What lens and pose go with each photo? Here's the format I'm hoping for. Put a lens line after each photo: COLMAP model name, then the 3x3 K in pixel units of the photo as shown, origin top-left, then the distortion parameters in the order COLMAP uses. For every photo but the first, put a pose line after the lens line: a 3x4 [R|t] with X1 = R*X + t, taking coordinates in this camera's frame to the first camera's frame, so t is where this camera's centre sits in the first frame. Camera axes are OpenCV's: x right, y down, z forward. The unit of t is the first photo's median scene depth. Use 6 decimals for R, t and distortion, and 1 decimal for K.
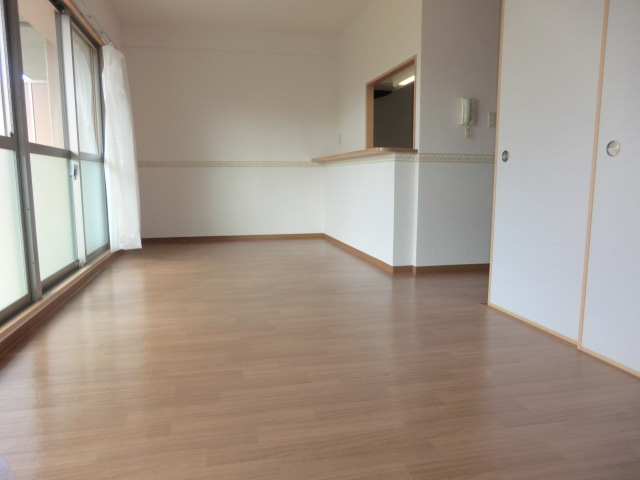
lens RADIAL K [[462.2, 0, 320.3], [0, 462.2, 239.5], [0, 0, 1]] dist [-0.043861, 0.003378]
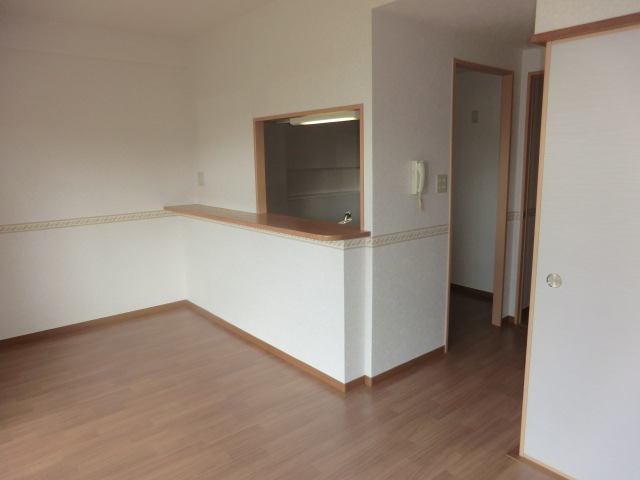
lens RADIAL K [[462.2, 0, 318.7], [0, 462.2, 241.7], [0, 0, 1]] dist [-0.043861, 0.003378]
pose [[0.898884, -0.102601, 0.426004, -0.183186], [0.081905, 0.994407, 0.066676, -0.231317], [-0.430463, -0.025043, 0.902261, 0.346769]]
